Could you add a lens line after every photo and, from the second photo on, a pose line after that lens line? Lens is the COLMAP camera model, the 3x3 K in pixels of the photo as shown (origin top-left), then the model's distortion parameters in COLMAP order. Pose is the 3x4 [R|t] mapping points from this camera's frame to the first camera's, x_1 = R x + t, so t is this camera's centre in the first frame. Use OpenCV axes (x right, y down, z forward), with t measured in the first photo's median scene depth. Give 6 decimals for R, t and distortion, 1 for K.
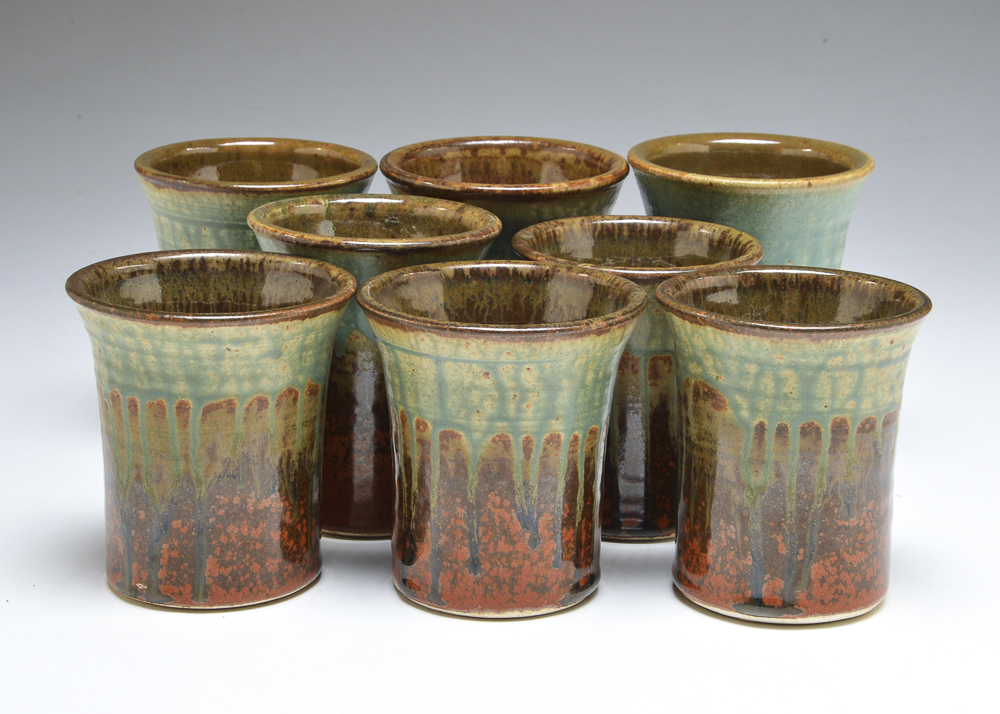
lens RADIAL K [[2353.7, 0, 500.0], [0, 2353.7, 357.0], [0, 0, 1]] dist [0.002515, 0.003380]
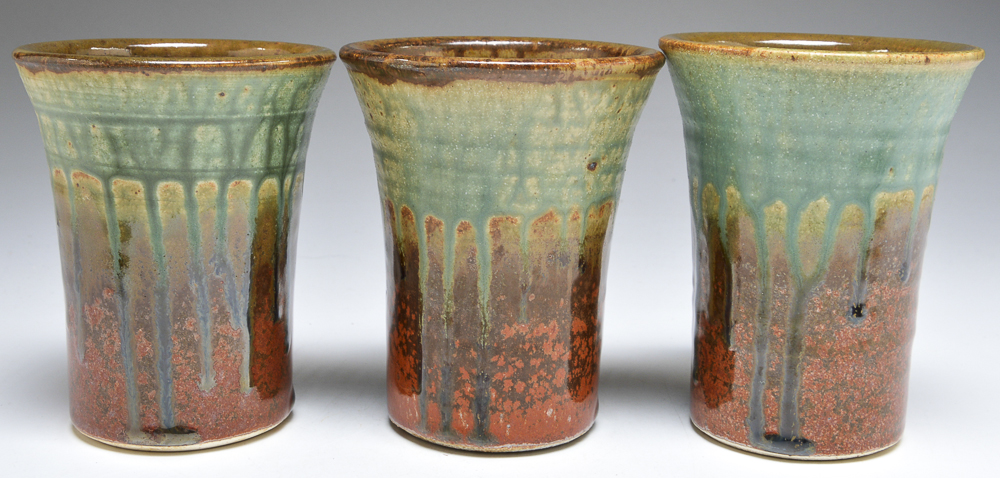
lens RADIAL K [[1213.1, 0, 500.0], [0, 1213.1, 239.0], [0, 0, 1]] dist [0.004652, -0.008764]
pose [[0.998866, -0.001991, 0.047565, -0.018077], [0.006147, 0.996155, -0.087394, 0.013672], [-0.047208, 0.087587, 0.995038, 0.623466]]
